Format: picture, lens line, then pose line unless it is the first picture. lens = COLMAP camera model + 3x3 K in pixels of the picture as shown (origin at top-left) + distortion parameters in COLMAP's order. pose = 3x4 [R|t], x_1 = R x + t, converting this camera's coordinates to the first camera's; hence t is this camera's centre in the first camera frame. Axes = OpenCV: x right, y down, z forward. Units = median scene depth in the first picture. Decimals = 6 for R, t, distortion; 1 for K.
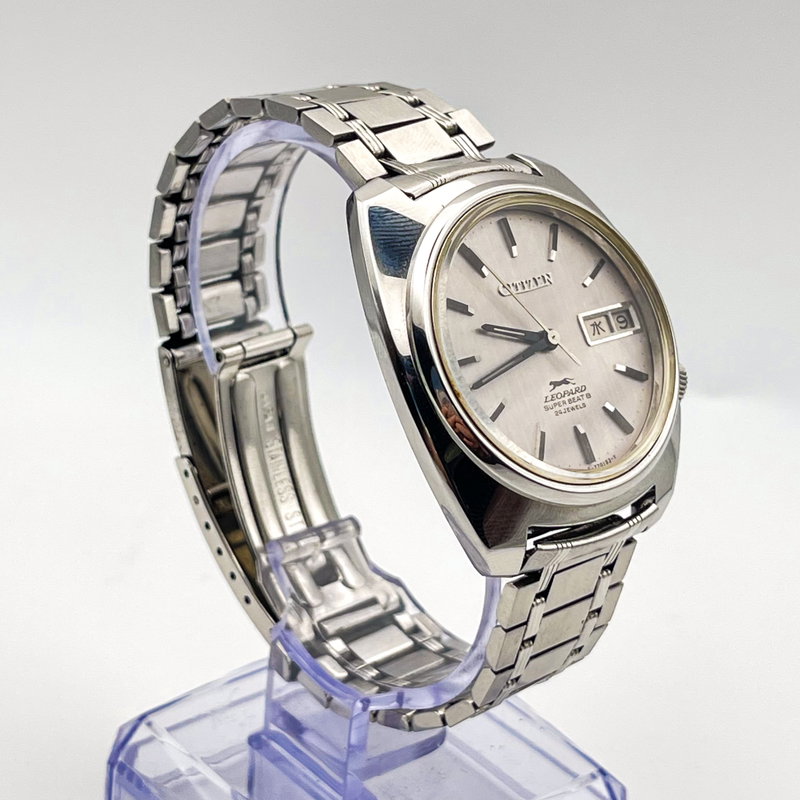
lens RADIAL K [[2040.7, 0, 400.0], [0, 2040.7, 400.0], [0, 0, 1]] dist [0.494963, -0.152851]
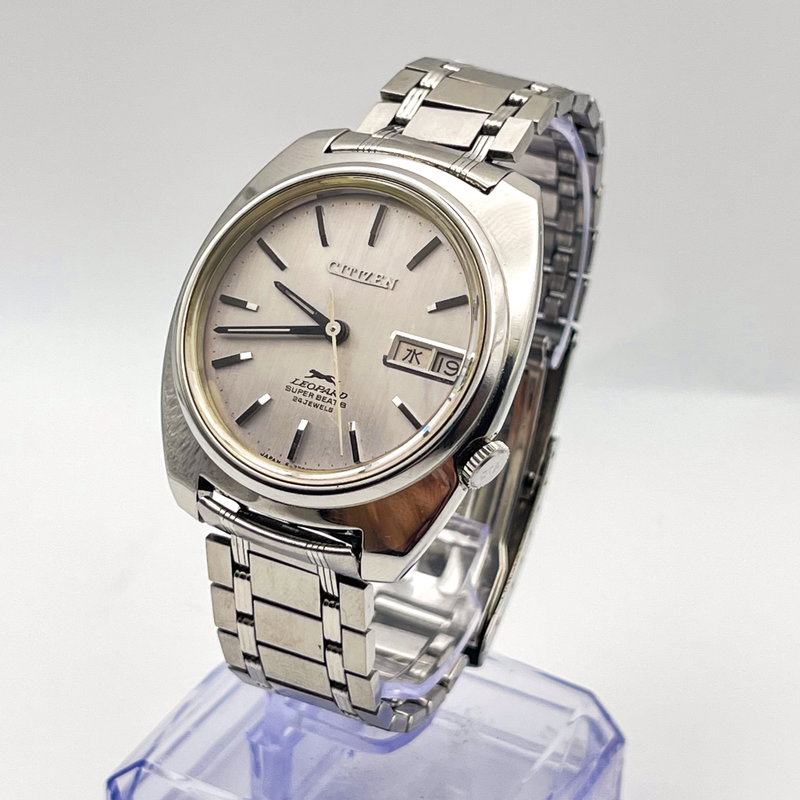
lens RADIAL K [[2090.9, 0, 400.0], [0, 2090.9, 400.0], [0, 0, 1]] dist [0.446459, -0.366473]
pose [[0.378437, 0.358863, -0.853231, 0.872344], [-0.422446, 0.887149, 0.185760, -0.183303], [0.823605, 0.290145, 0.487330, 0.531492]]
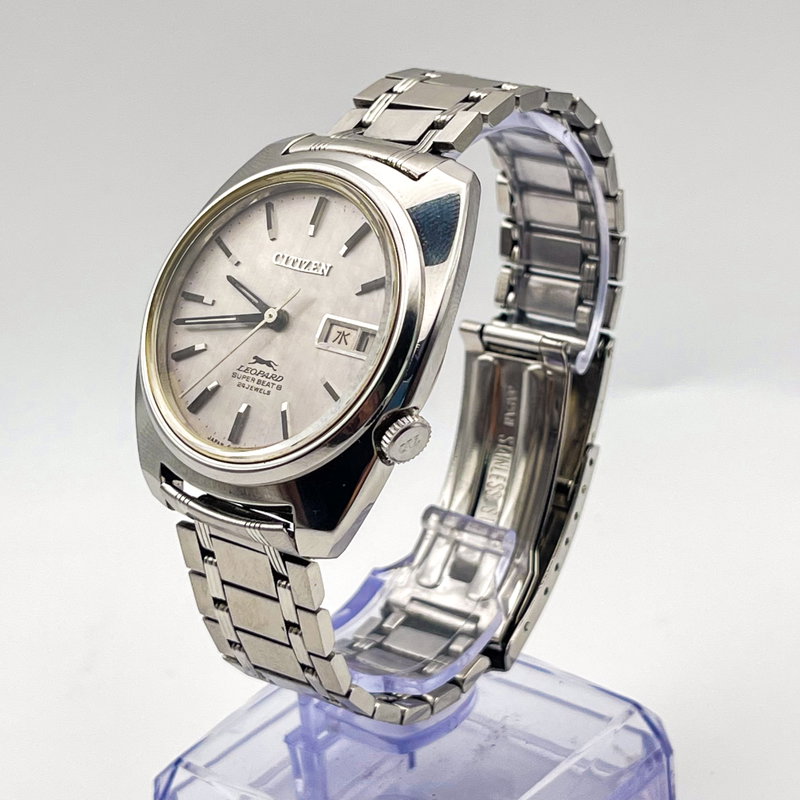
lens RADIAL K [[2090.9, 0, 400.0], [0, 2090.9, 400.0], [0, 0, 1]] dist [0.446459, -0.366473]
pose [[0.182056, 0.289498, -0.939705, 0.987481], [-0.356184, 0.910189, 0.211399, -0.216062], [0.916509, 0.296221, 0.268820, 0.752550]]
